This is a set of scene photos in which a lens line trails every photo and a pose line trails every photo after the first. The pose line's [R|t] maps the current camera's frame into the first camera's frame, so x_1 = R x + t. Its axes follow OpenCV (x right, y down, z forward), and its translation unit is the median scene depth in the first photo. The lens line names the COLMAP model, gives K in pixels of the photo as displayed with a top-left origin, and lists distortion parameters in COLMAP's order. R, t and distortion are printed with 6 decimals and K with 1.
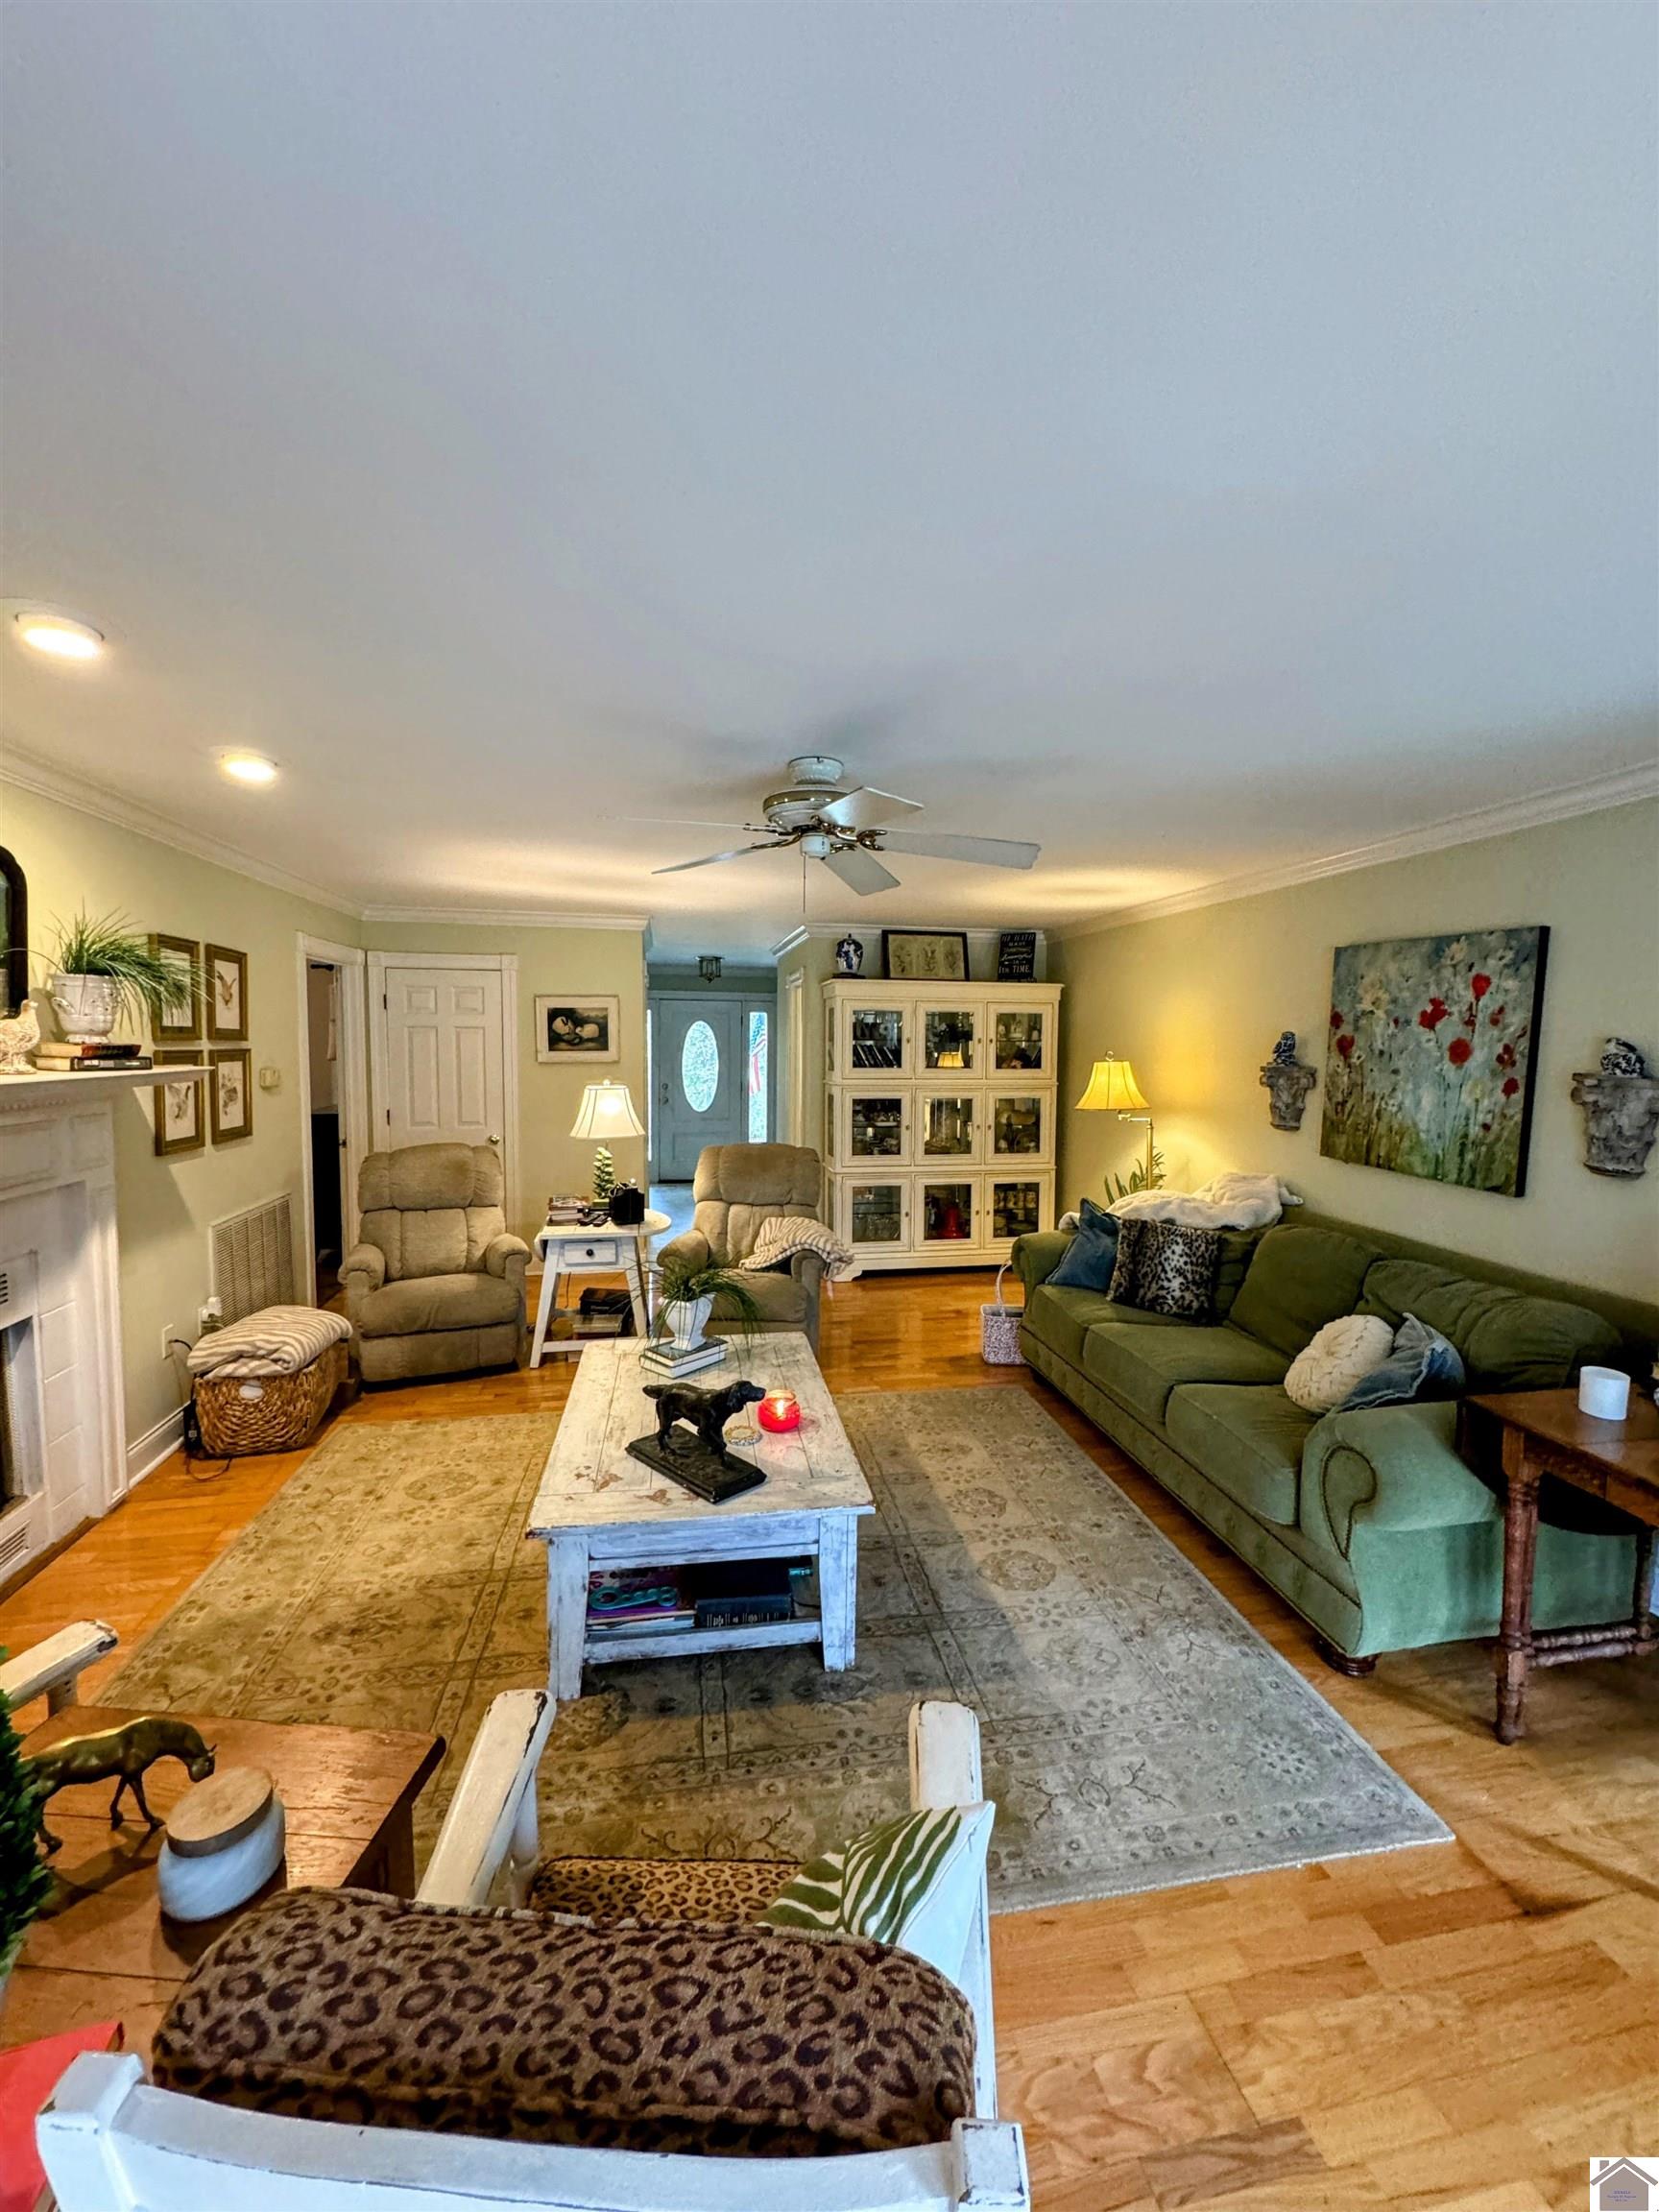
lens RADIAL K [[881.8, 0, 830.3], [0, 881.8, 1103.5], [0, 0, 1]] dist [-0.002047, 0.000268]
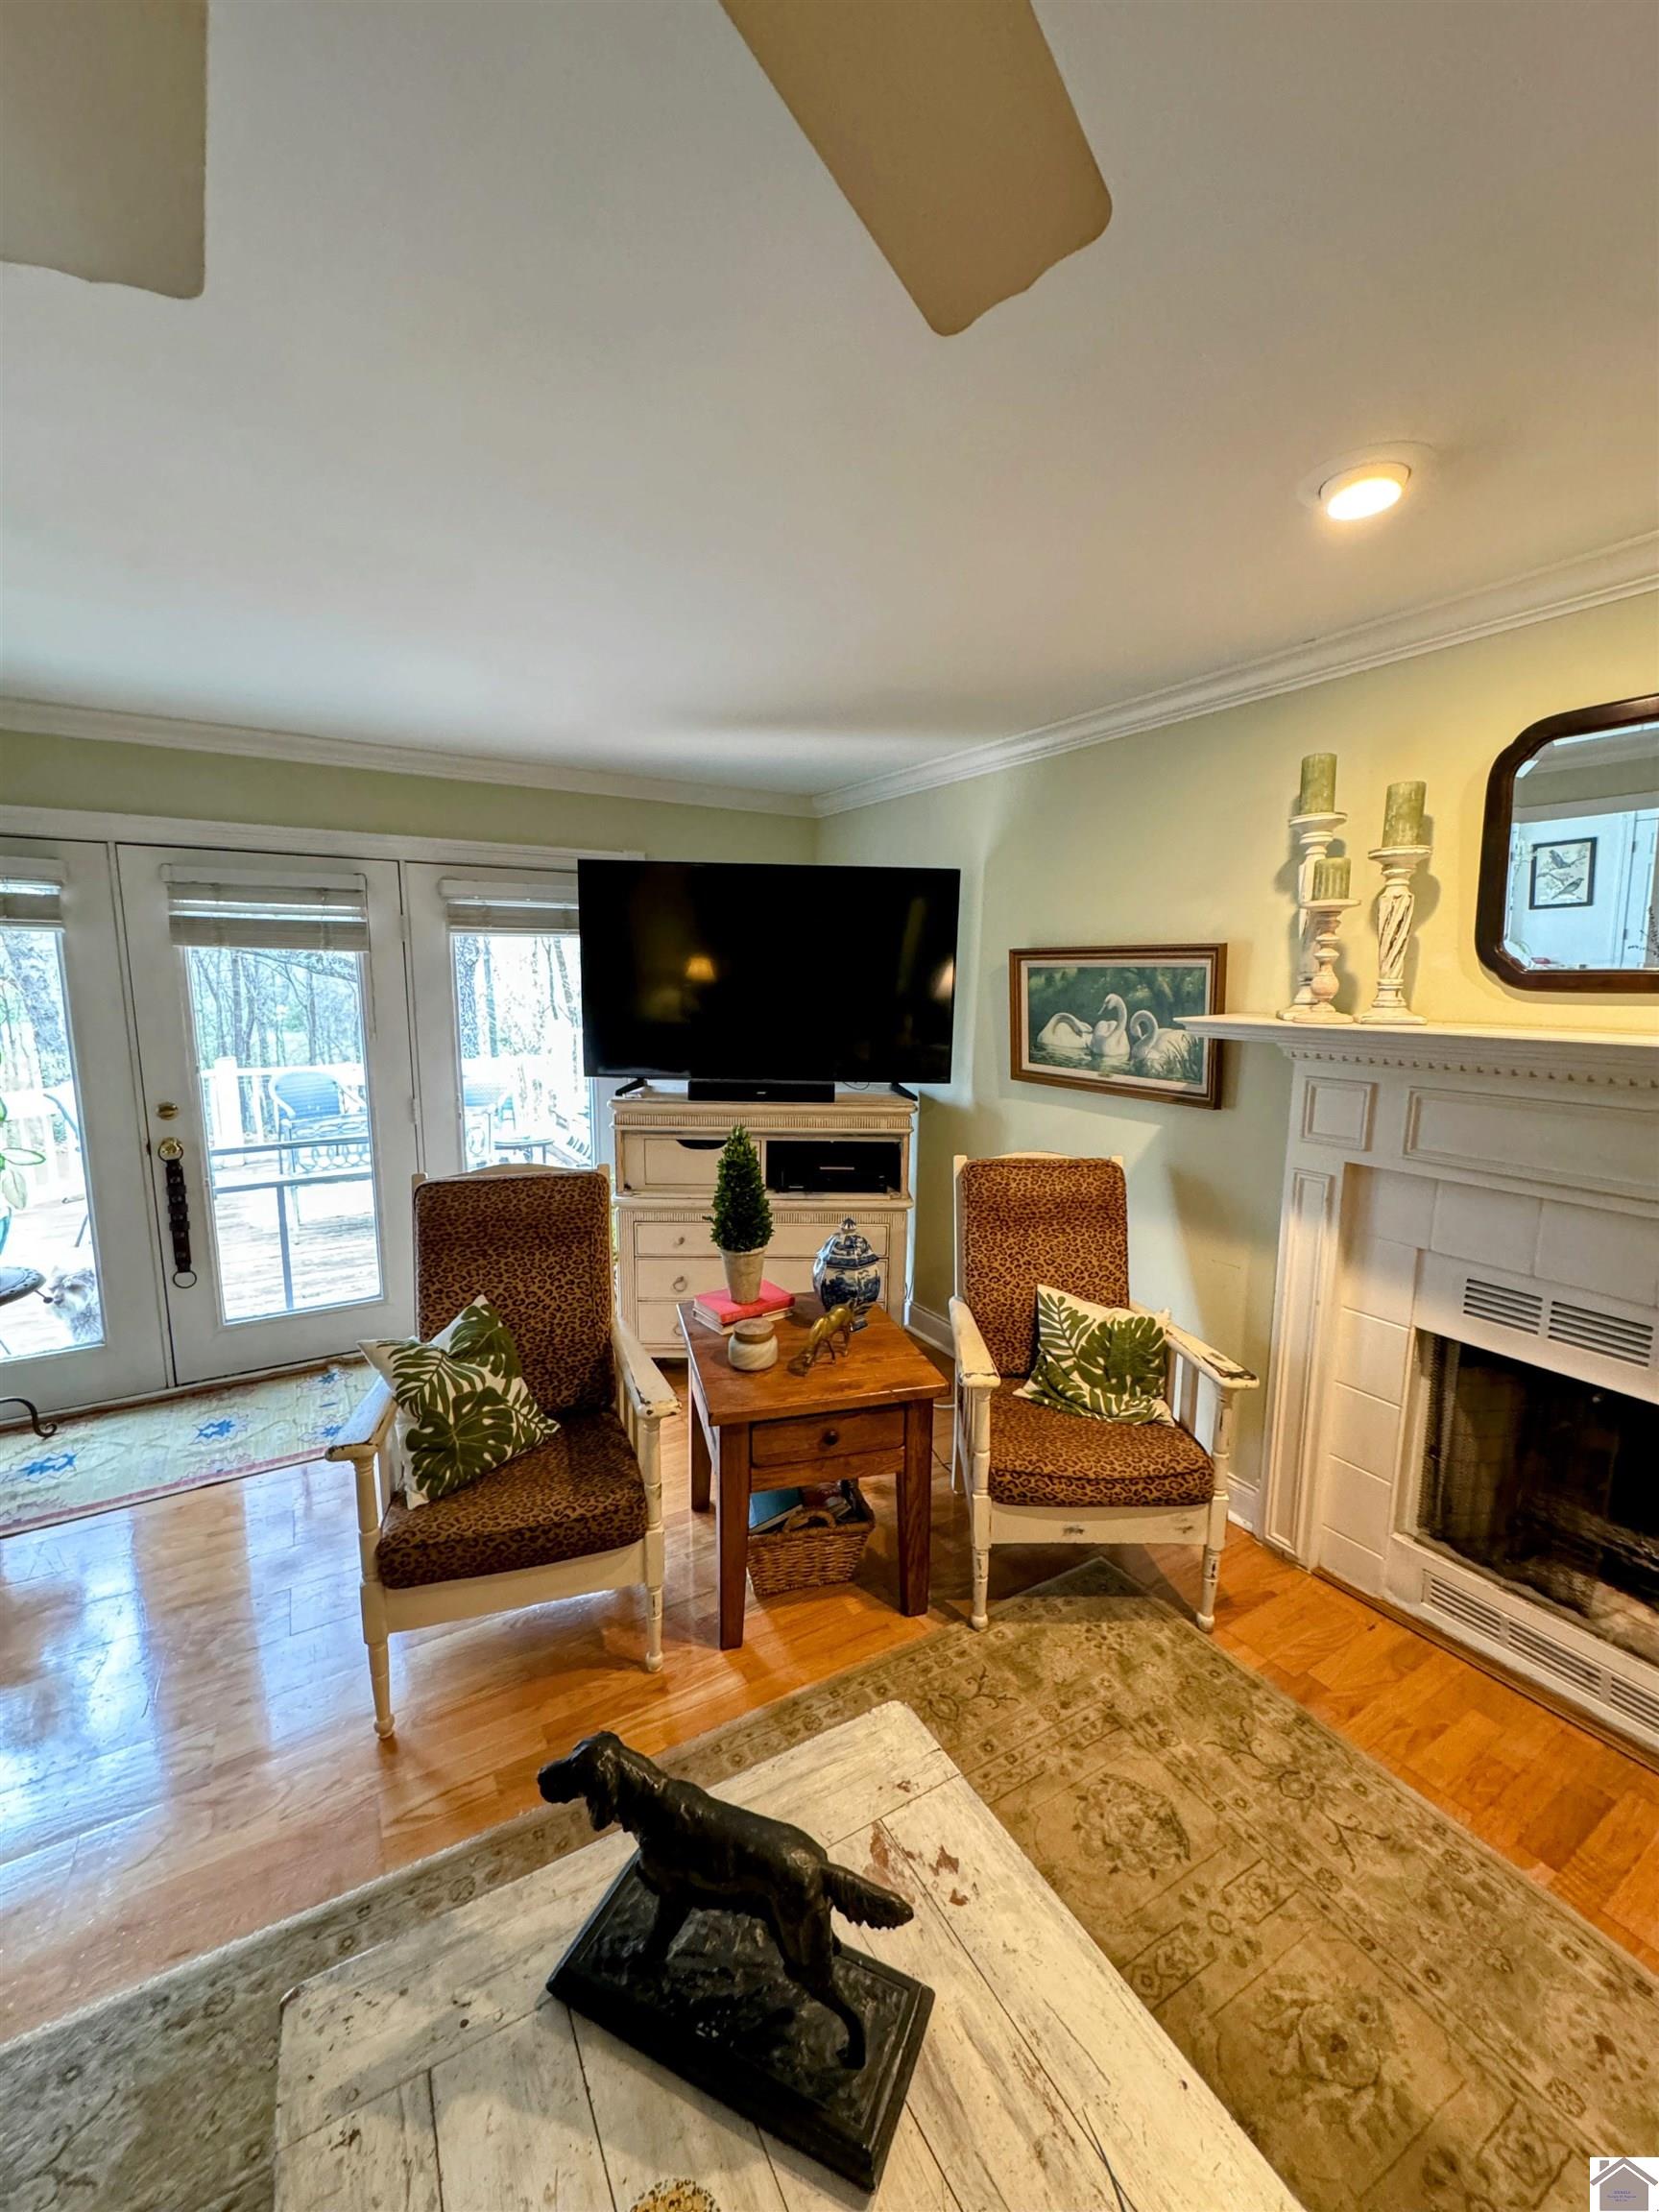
lens RADIAL K [[881.8, 0, 830.3], [0, 881.8, 1103.5], [0, 0, 1]] dist [-0.002047, 0.000268]
pose [[-0.938937, 0.032855, -0.342516, -0.046776], [-0.043117, 0.976350, 0.211850, -0.062543], [0.341376, 0.213683, -0.915315, 0.910180]]
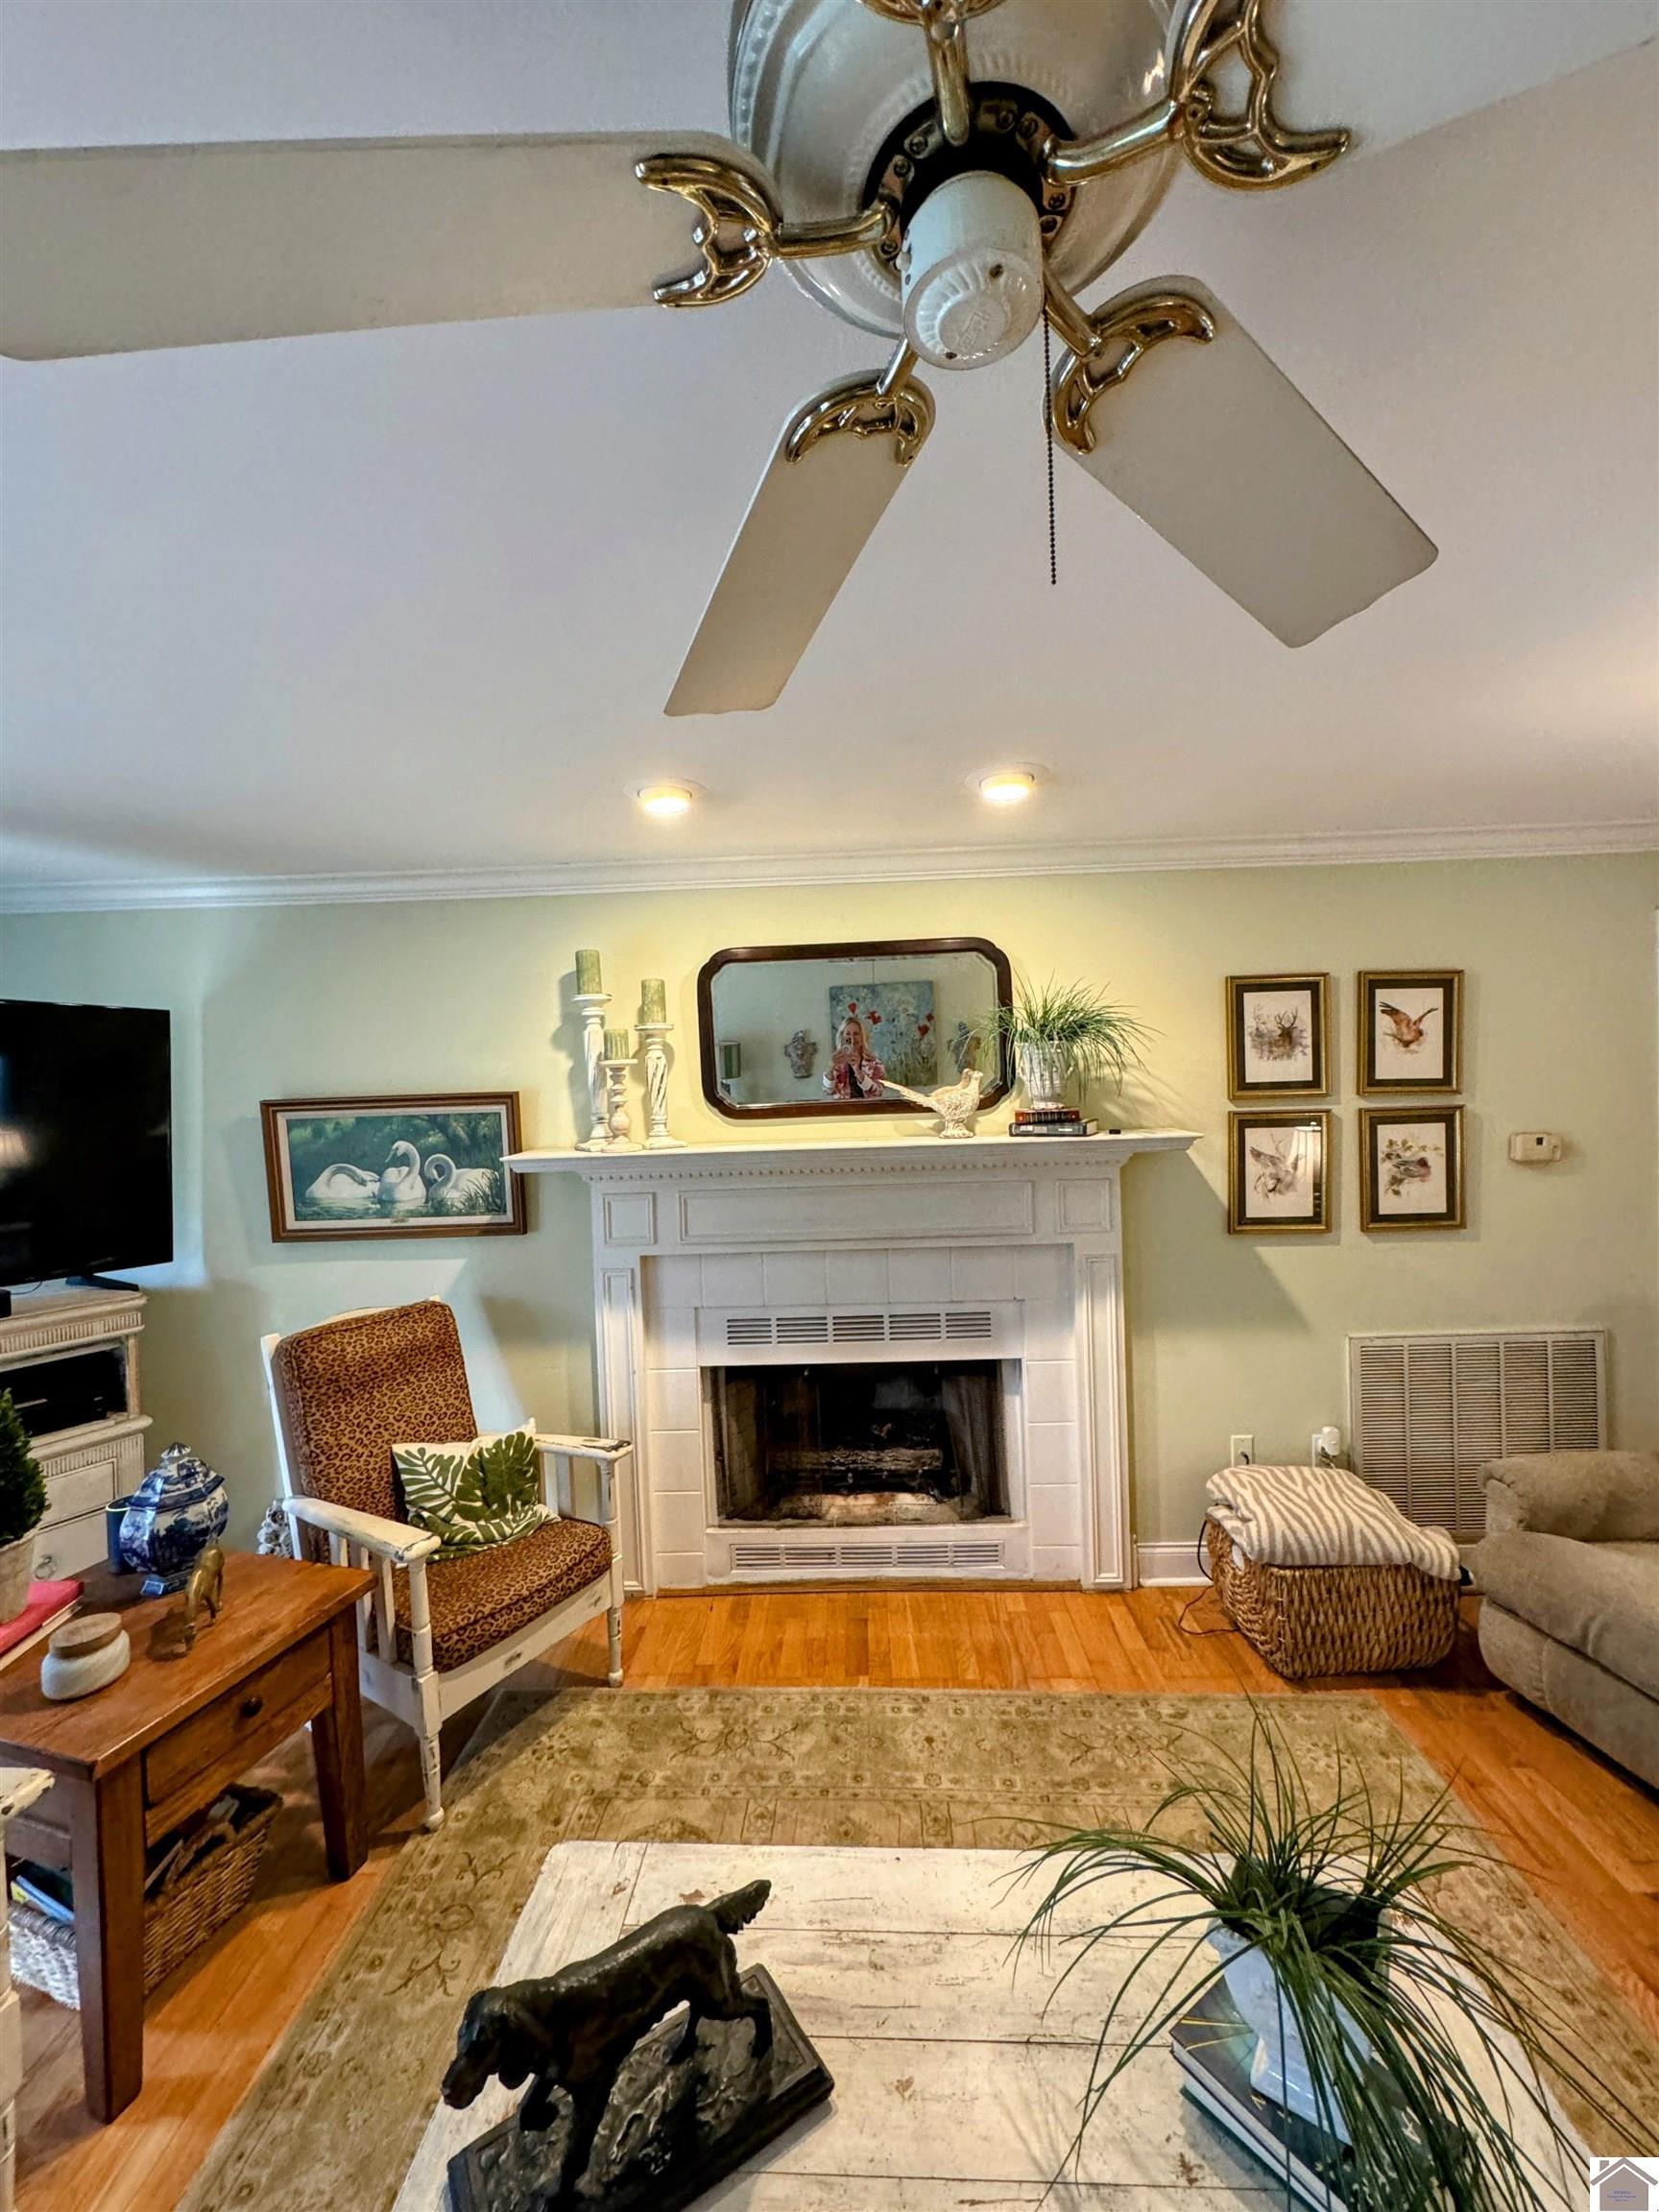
lens RADIAL K [[881.8, 0, 830.3], [0, 881.8, 1103.5], [0, 0, 1]] dist [-0.002047, 0.000268]
pose [[-0.220504, 0.010260, -0.975332, 0.164650], [-0.040685, 0.998978, 0.019707, -0.069308], [0.974537, 0.044027, -0.219861, 0.808689]]
